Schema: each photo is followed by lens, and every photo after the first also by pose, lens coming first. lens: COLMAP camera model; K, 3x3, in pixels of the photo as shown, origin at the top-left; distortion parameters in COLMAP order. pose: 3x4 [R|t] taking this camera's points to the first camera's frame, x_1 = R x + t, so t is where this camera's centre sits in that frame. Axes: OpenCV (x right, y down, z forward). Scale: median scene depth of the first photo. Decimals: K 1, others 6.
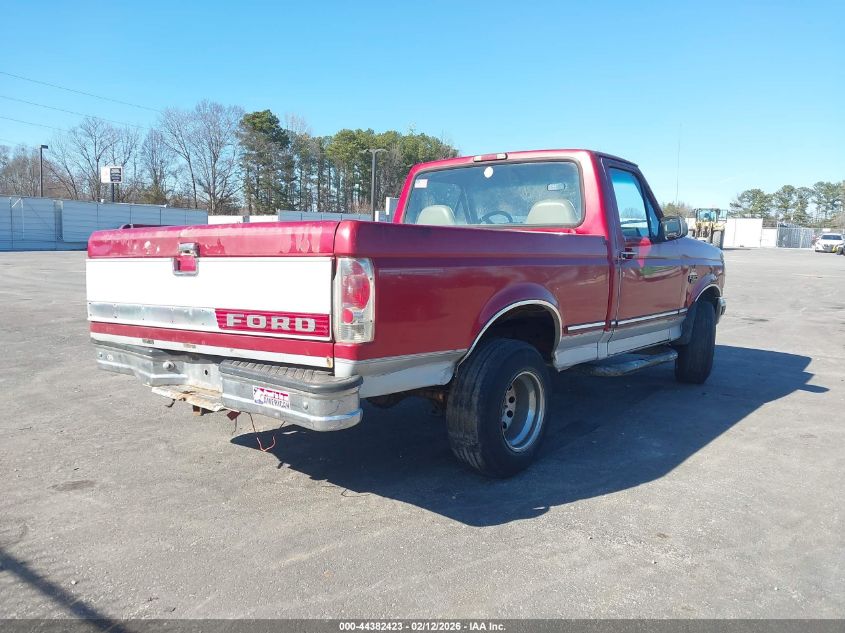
lens RADIAL K [[668.4, 0, 422.5], [0, 668.4, 316.5], [0, 0, 1]] dist [0.029373, -0.001786]
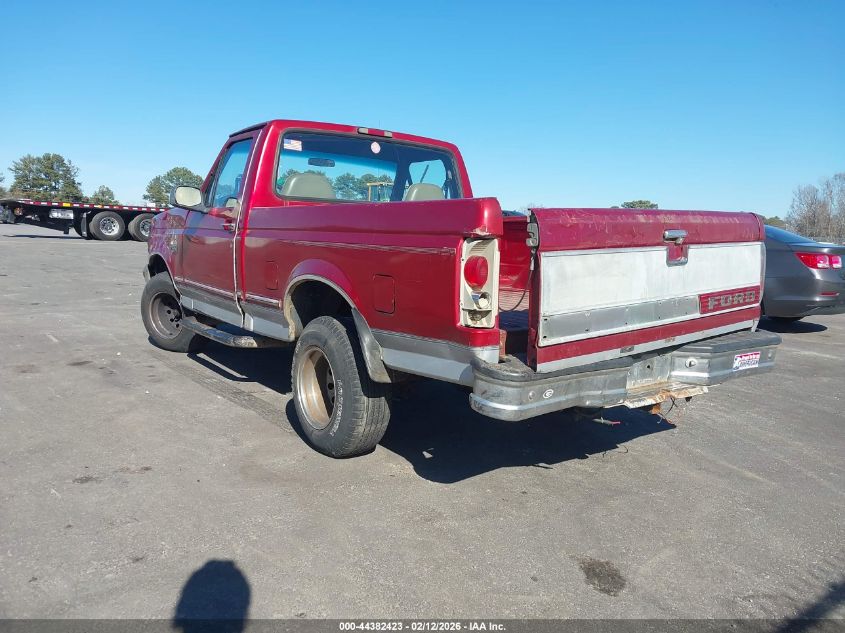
lens RADIAL K [[646.0, 0, 422.5], [0, 646.0, 316.5], [0, 0, 1]] dist [0.004348, 0.003090]
pose [[0.248293, -0.130876, 0.959803, -1.253444], [0.073707, 0.990511, 0.115996, -0.114608], [-0.965877, 0.041943, 0.255583, 1.071005]]
